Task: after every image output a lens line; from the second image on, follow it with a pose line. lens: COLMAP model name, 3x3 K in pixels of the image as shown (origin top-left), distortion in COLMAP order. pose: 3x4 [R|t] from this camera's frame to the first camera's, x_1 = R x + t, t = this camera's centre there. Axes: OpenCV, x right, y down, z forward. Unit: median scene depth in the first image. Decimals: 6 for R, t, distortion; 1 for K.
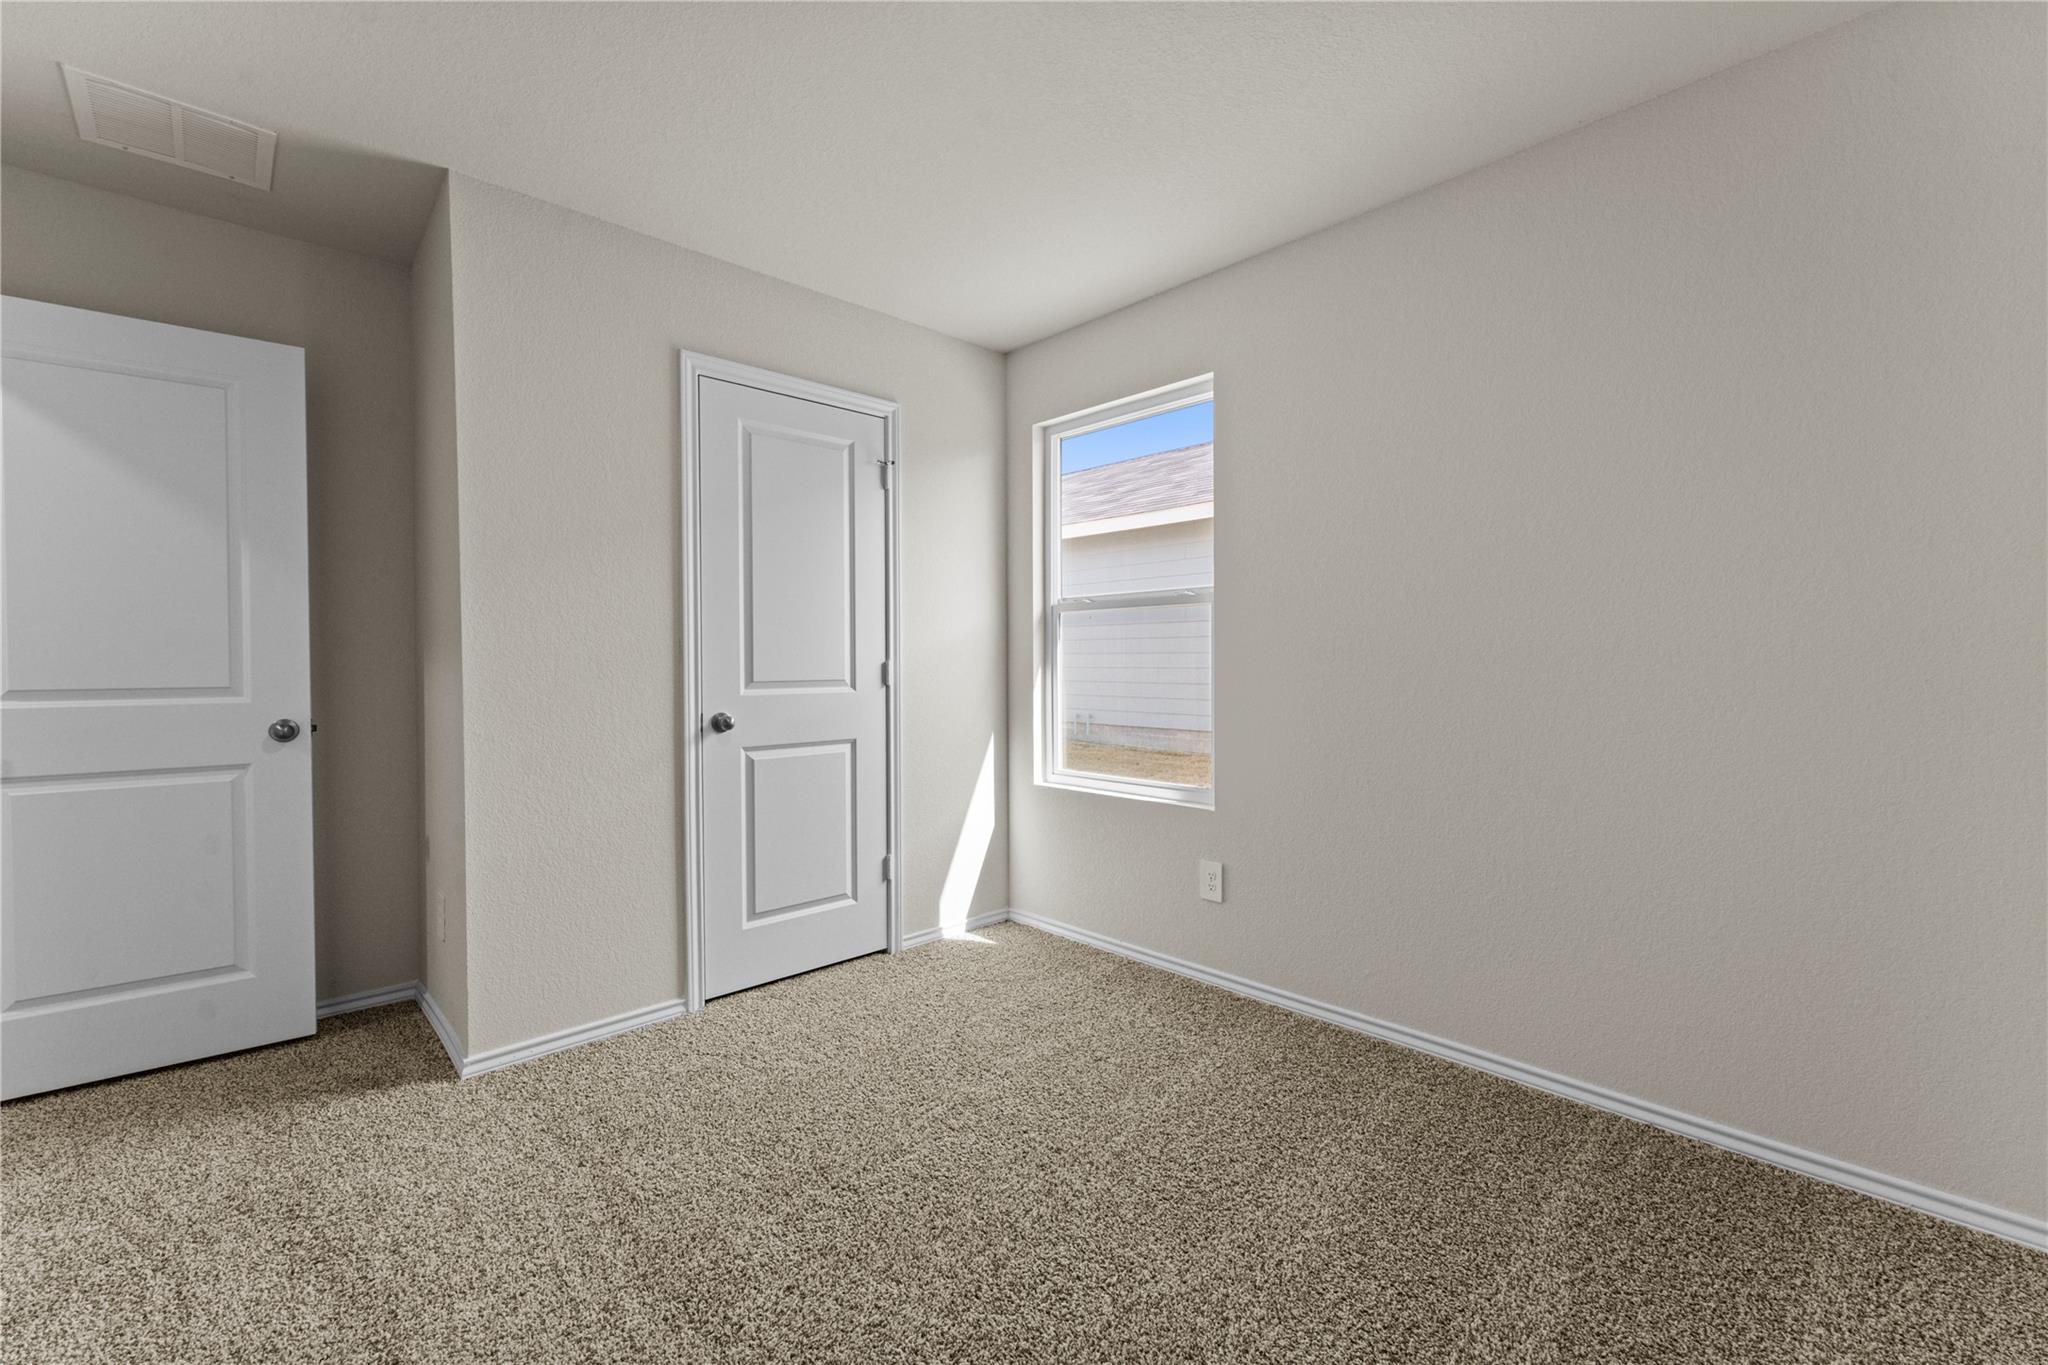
lens RADIAL K [[834.6, 0, 1026.5], [0, 834.6, 676.2], [0, 0, 1]] dist [0.003237, 0.000192]
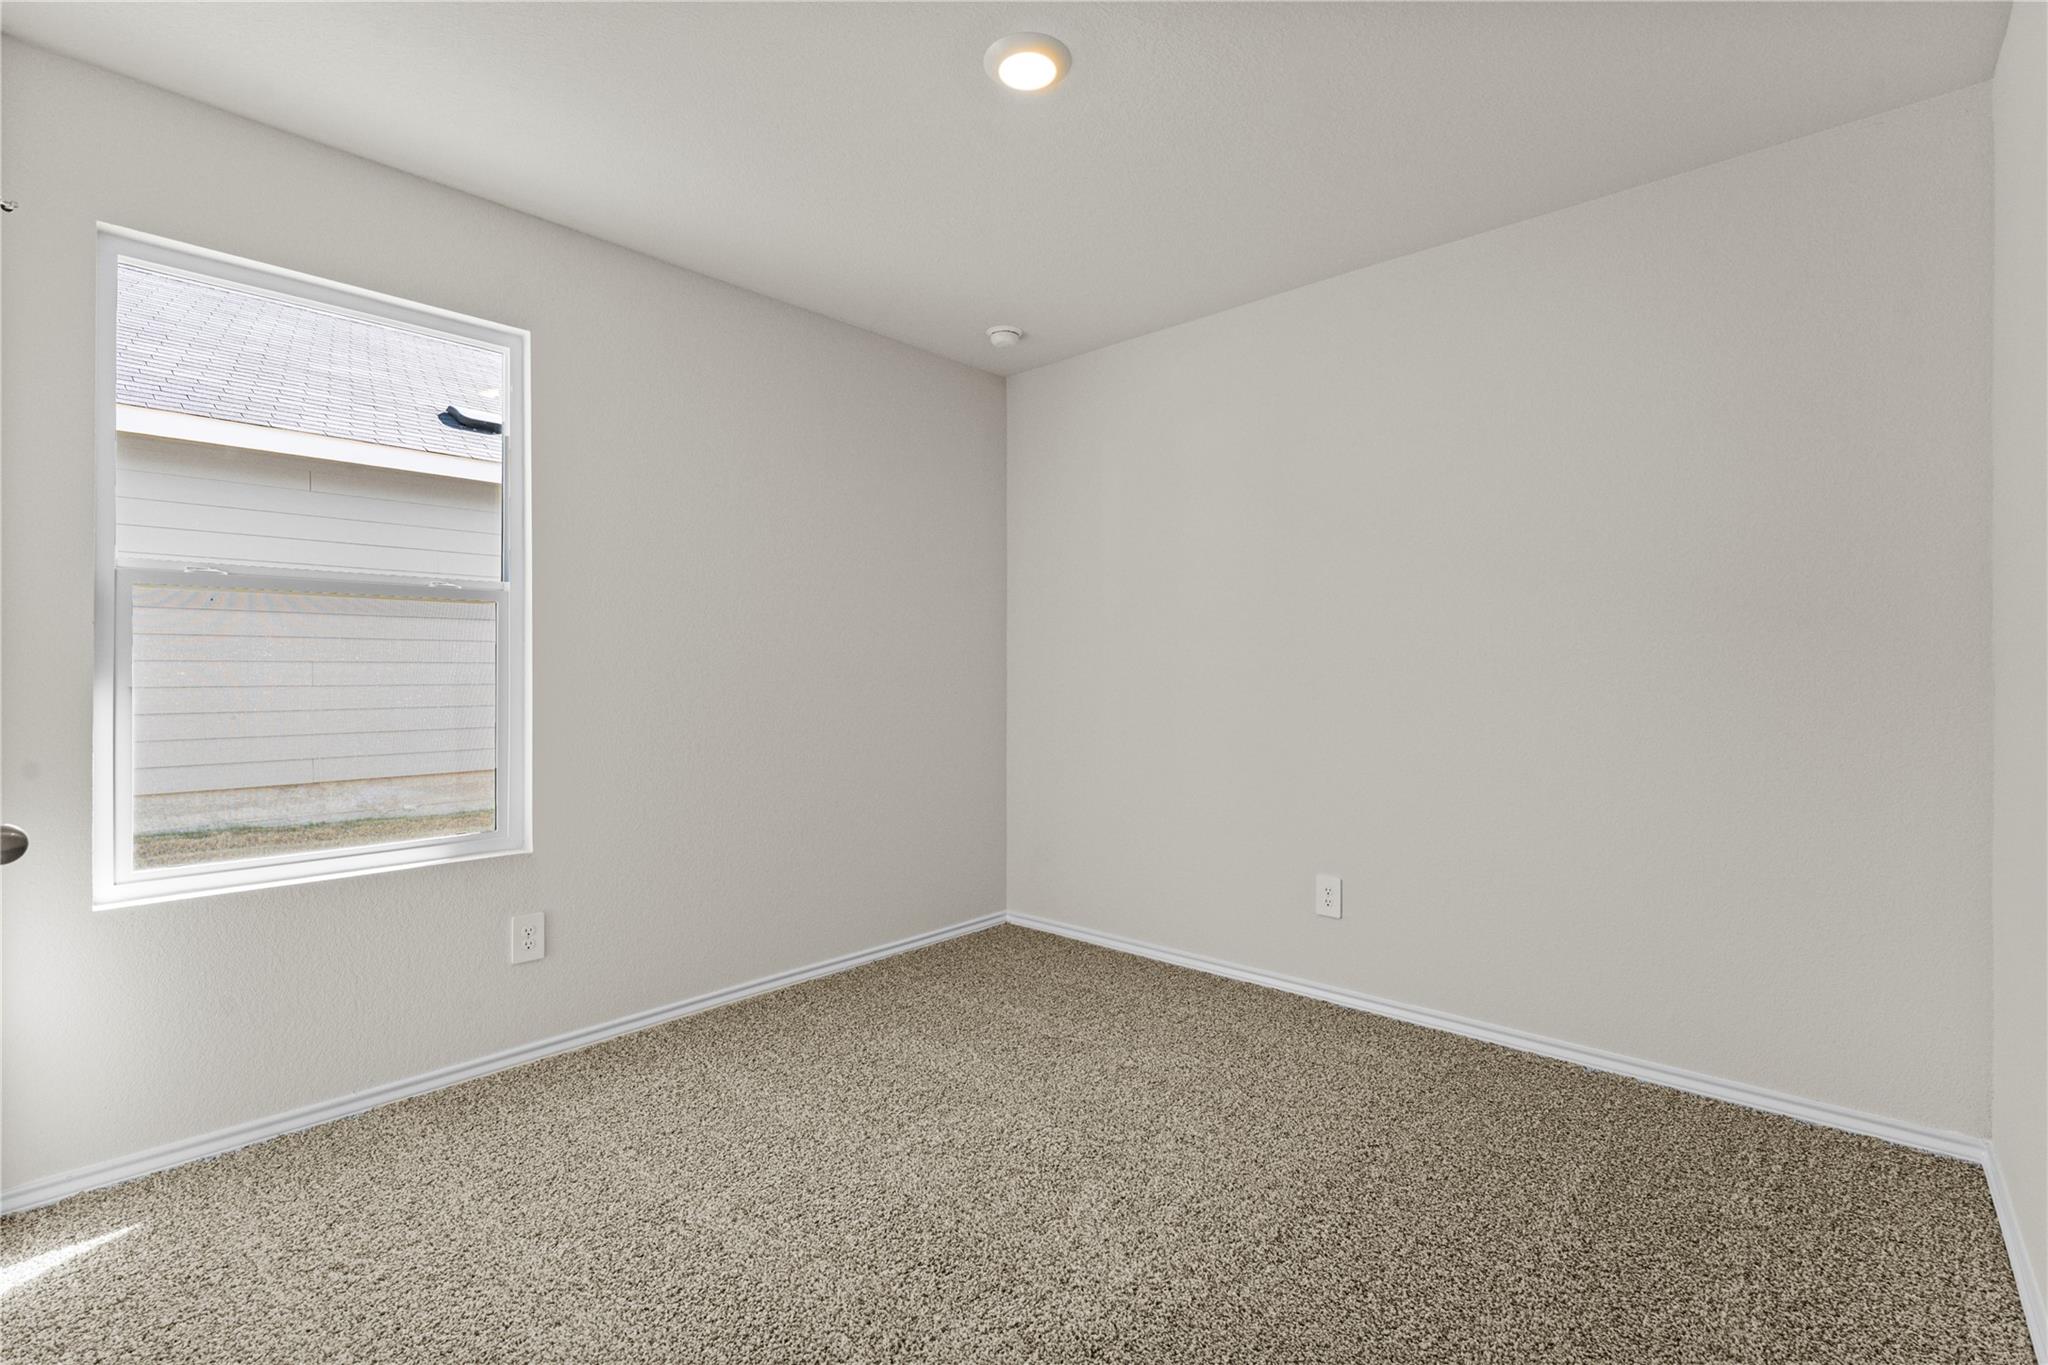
lens RADIAL K [[909.0, 0, 1022.2], [0, 909.0, 679.2], [0, 0, 1]] dist [-0.000396, 0.000073]
pose [[-0.052220, -0.005146, 0.998622, -0.713276], [0.015914, 0.999855, 0.005985, -0.009366], [-0.998509, 0.016205, -0.052131, 0.558653]]
